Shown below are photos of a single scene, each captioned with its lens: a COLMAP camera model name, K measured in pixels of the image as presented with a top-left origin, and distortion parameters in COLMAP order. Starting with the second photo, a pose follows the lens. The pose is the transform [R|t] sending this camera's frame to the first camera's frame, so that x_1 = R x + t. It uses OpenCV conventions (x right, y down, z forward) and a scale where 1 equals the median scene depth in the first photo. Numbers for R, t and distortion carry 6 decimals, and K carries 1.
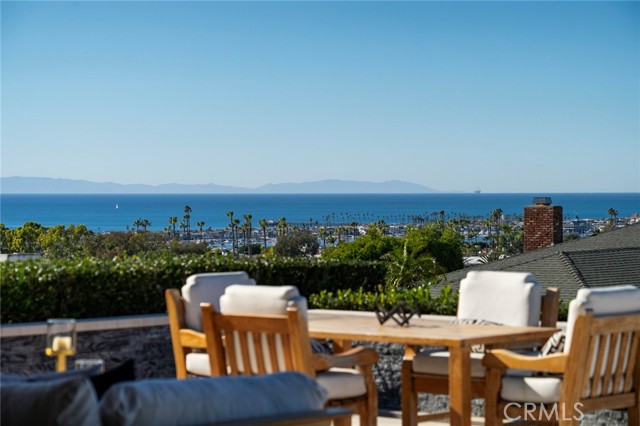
lens RADIAL K [[1974.8, 0, 320.0], [0, 1974.8, 213.0], [0, 0, 1]] dist [0.029373, -12.475570]
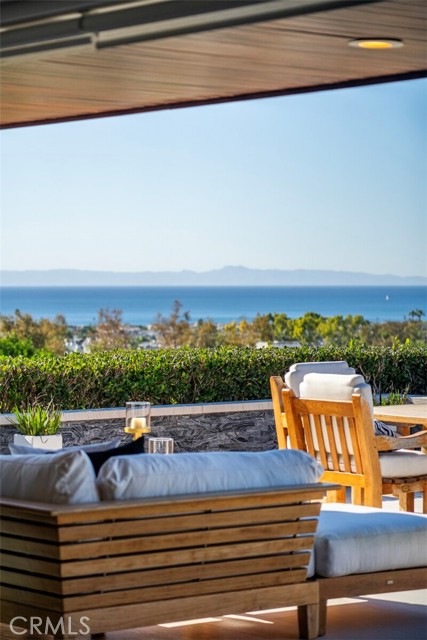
lens RADIAL K [[1974.8, 0, 213.5], [0, 1974.8, 320.0], [0, 0, 1]] dist [0.029373, -12.475570]
pose [[0.960438, 0.002705, -0.278480, 0.191802], [0.000136, 0.999948, 0.010179, -0.003994], [0.278493, -0.009814, 0.960388, -0.072461]]
